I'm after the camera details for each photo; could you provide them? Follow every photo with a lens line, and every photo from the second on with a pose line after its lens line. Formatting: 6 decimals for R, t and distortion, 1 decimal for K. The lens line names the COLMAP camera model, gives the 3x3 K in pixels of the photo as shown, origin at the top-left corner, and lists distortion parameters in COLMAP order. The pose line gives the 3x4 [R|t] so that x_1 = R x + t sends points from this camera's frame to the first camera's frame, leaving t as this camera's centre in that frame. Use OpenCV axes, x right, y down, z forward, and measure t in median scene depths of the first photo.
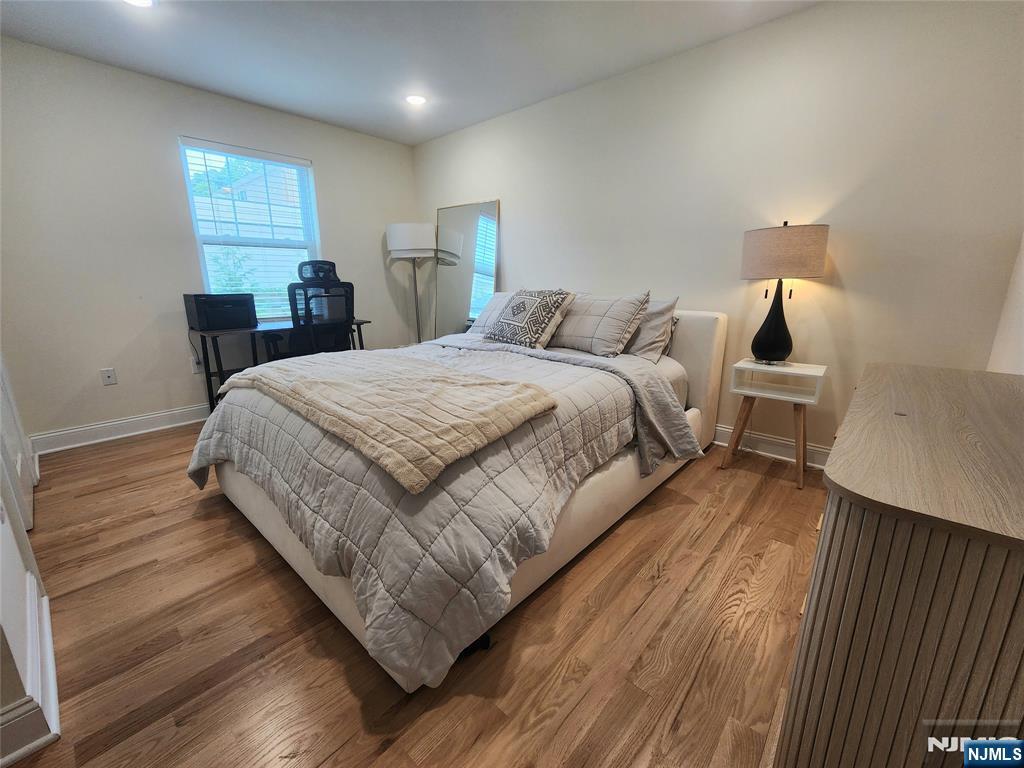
lens RADIAL K [[421.4, 0, 512.7], [0, 421.4, 385.2], [0, 0, 1]] dist [-0.001672, 0.000183]
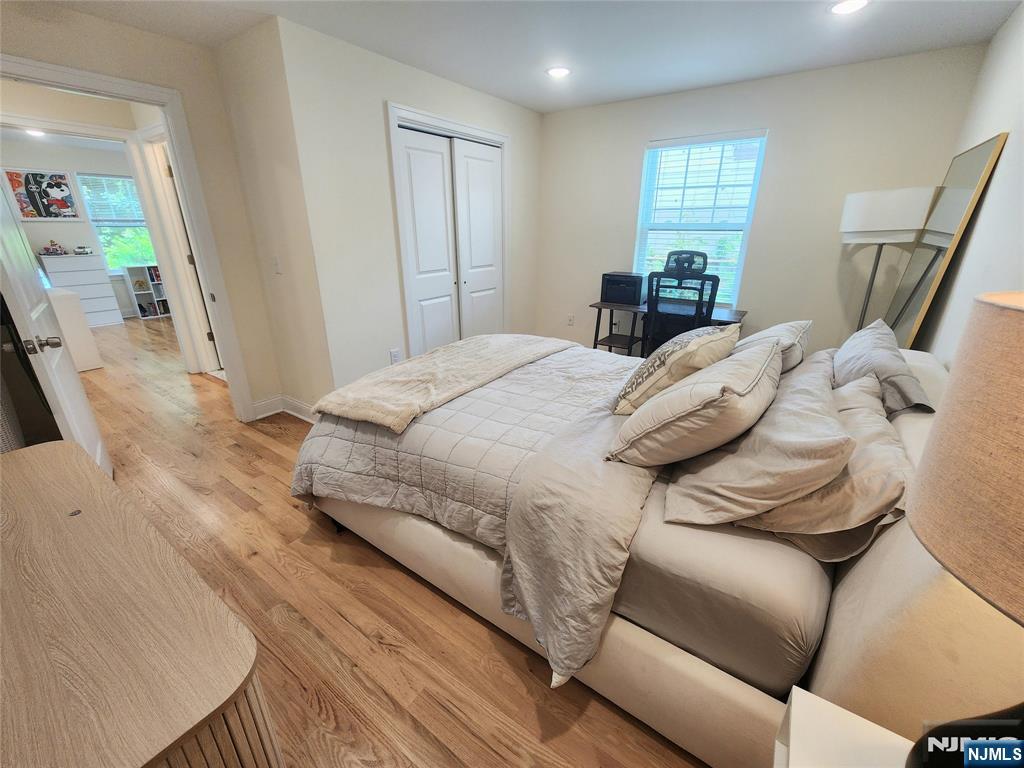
lens RADIAL K [[421.4, 0, 512.7], [0, 421.4, 385.2], [0, 0, 1]] dist [-0.001672, 0.000183]
pose [[0.108390, 0.351146, -0.930026, 1.010902], [-0.240314, 0.917046, 0.318238, -0.438674], [0.964625, 0.189004, 0.183784, 0.951279]]
